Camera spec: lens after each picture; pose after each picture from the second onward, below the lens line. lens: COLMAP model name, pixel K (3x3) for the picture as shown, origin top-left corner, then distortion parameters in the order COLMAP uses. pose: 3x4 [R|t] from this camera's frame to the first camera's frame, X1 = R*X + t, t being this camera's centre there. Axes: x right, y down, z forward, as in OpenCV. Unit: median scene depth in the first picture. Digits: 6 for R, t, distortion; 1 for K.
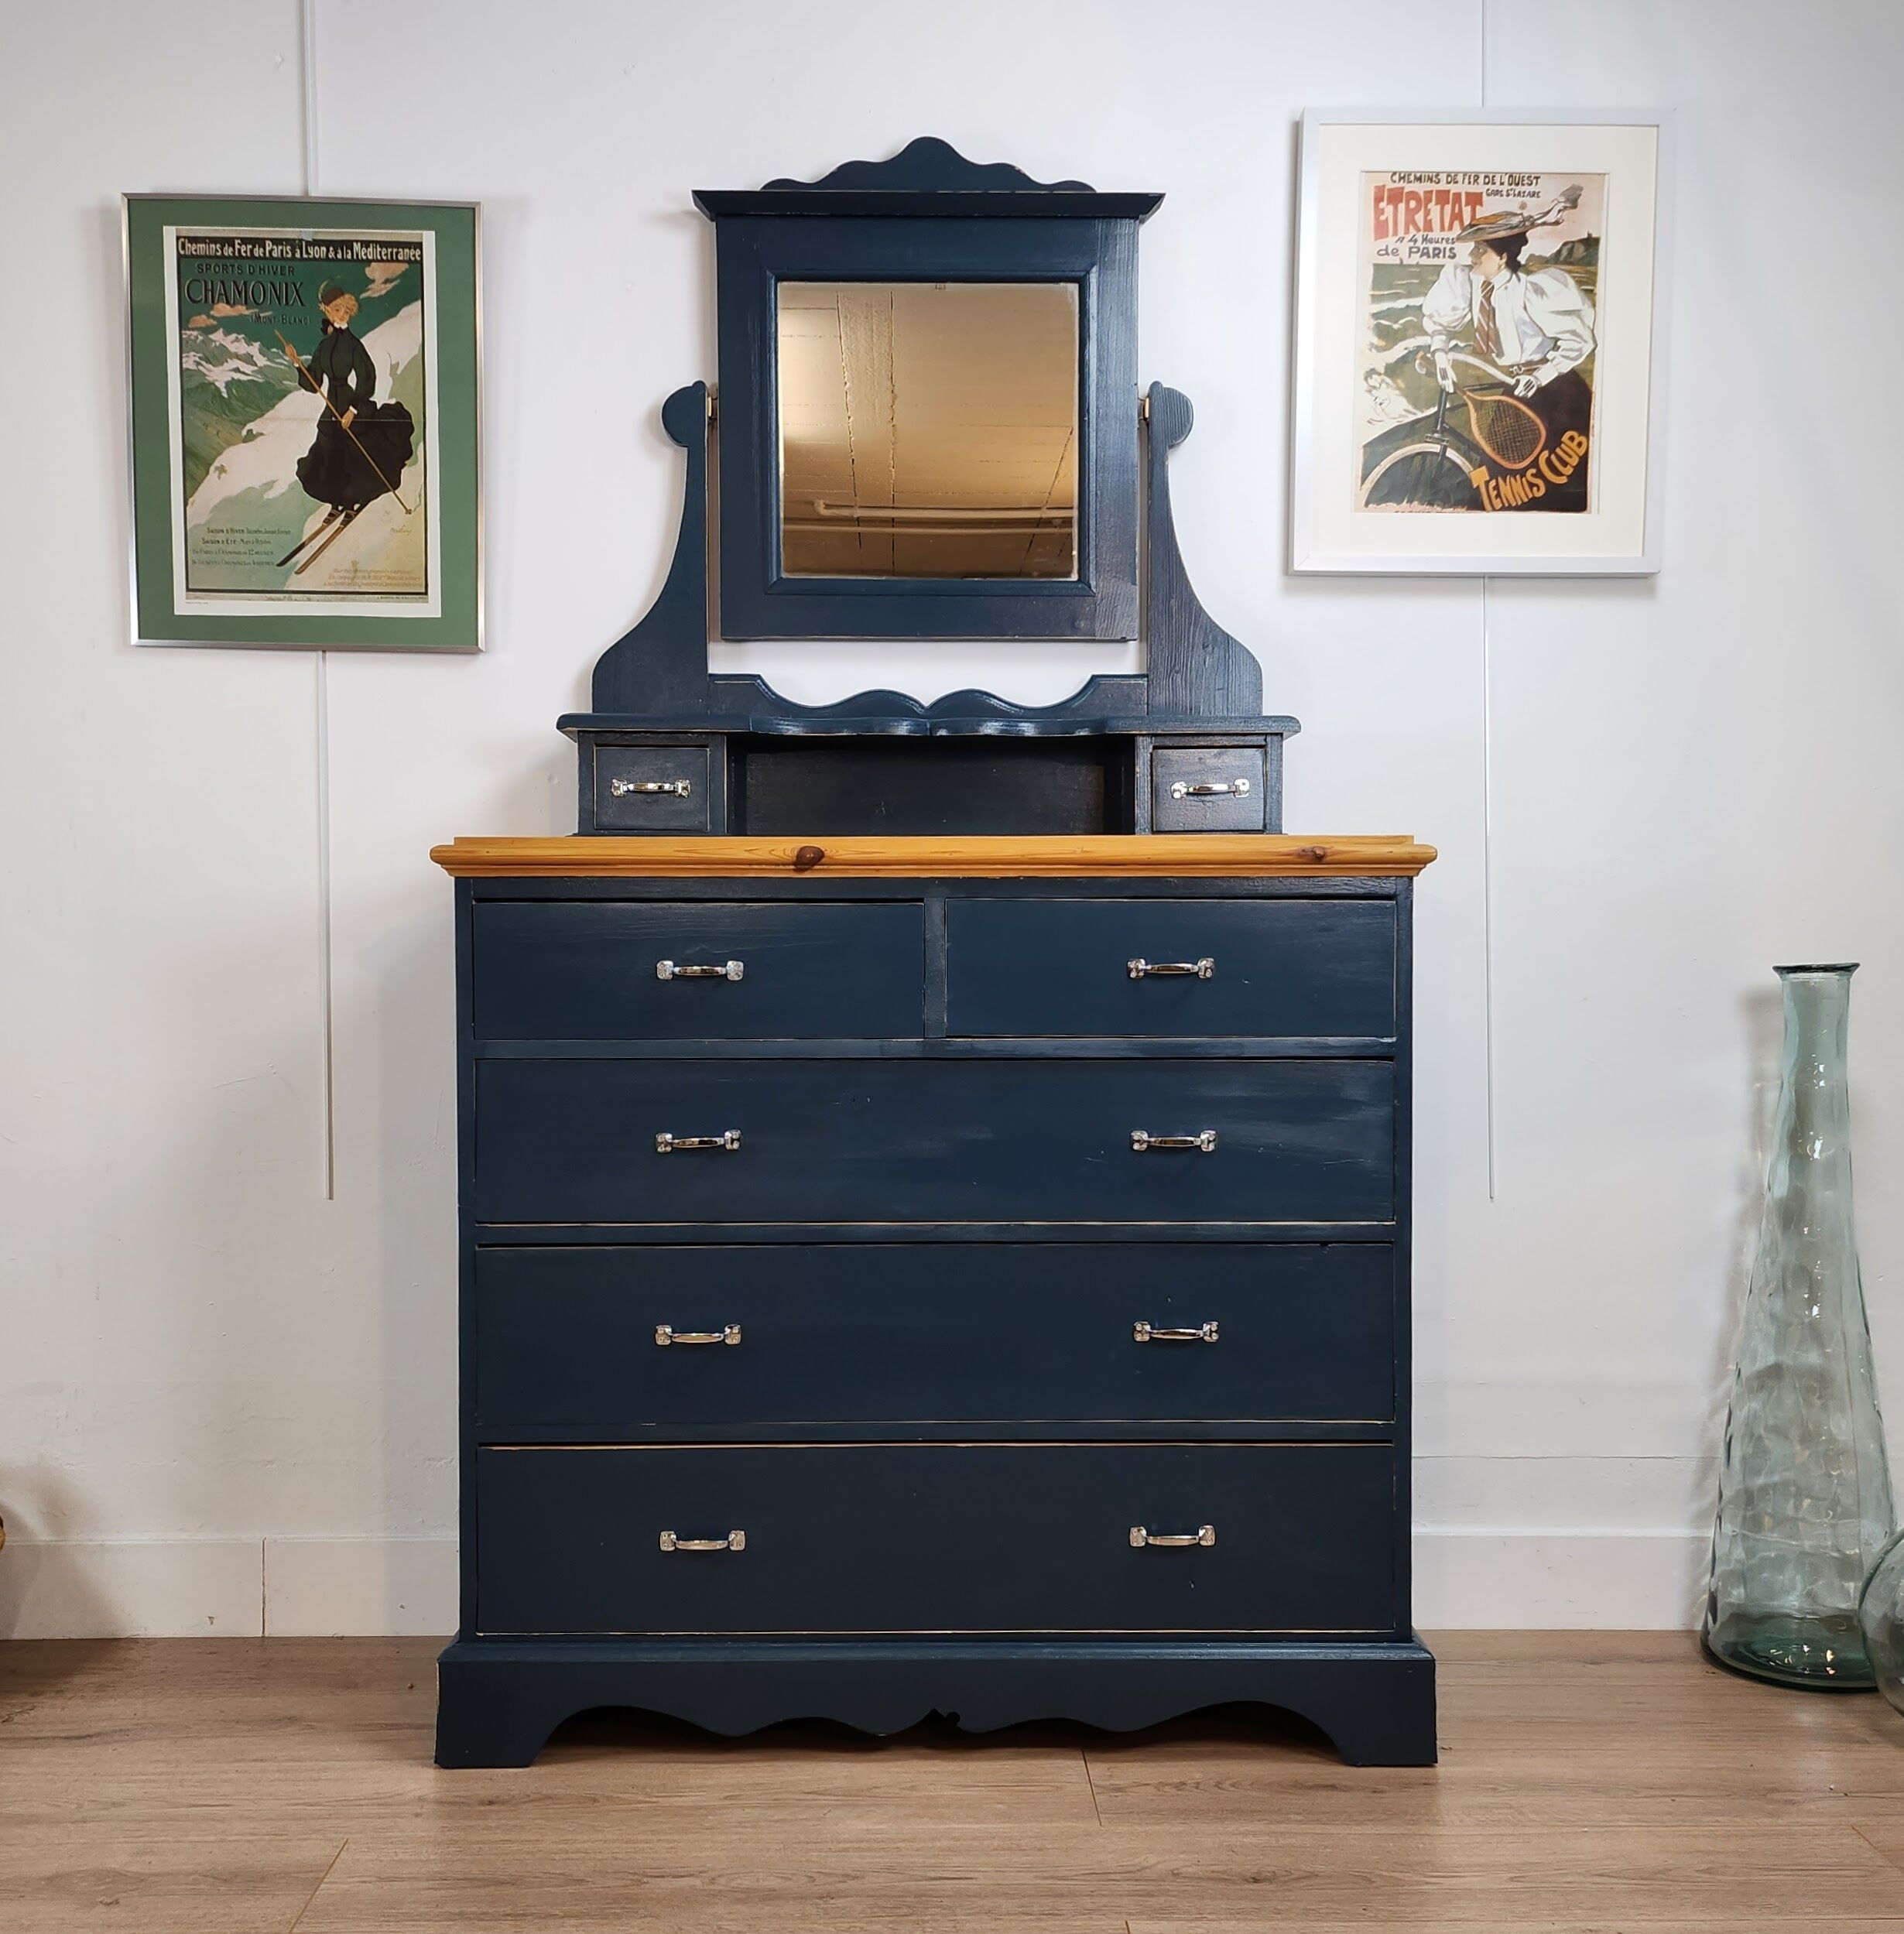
lens RADIAL K [[2260.9, 0, 905.5], [0, 2260.9, 982.7], [0, 0, 1]] dist [0.064705, 0.000000]
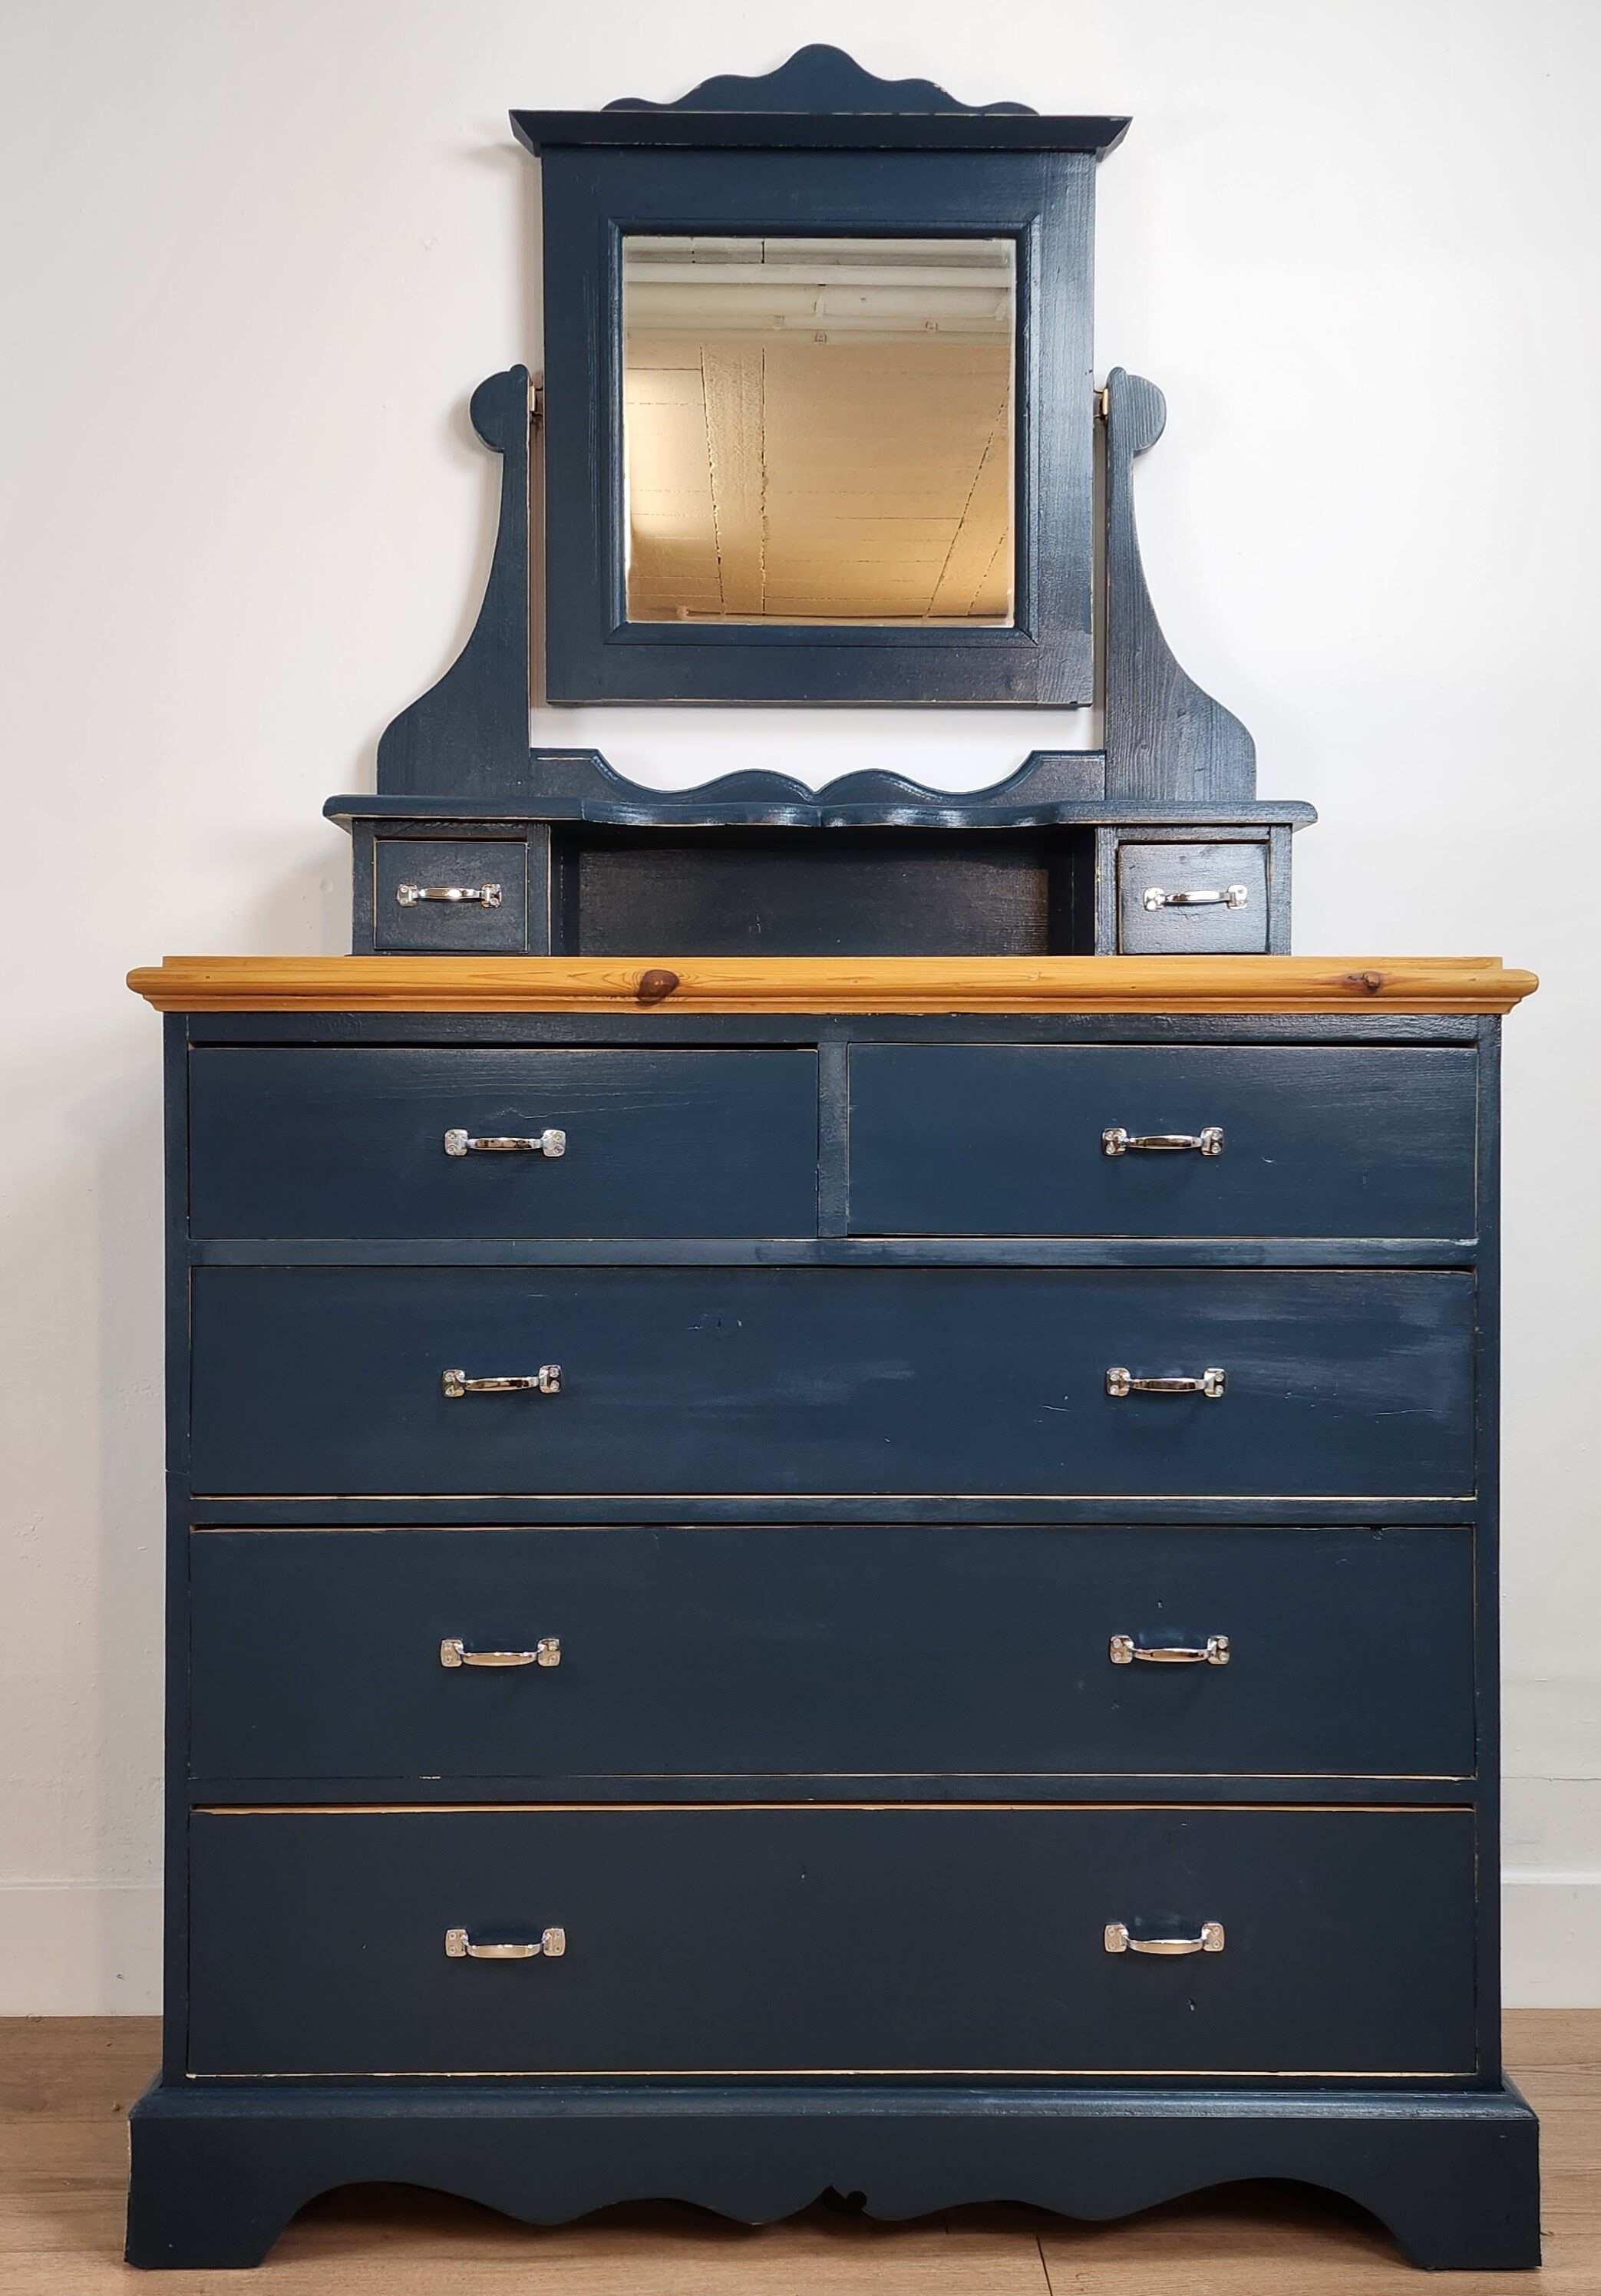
lens RADIAL K [[2244.8, 0, 746.9], [0, 2244.8, 1090.7], [0, 0, 1]] dist [0.069336, -0.016745]
pose [[0.999972, 0.003170, -0.006757, -0.009503], [-0.003280, 0.999860, -0.016414, -0.009866], [0.006704, 0.016435, 0.999842, 0.278836]]
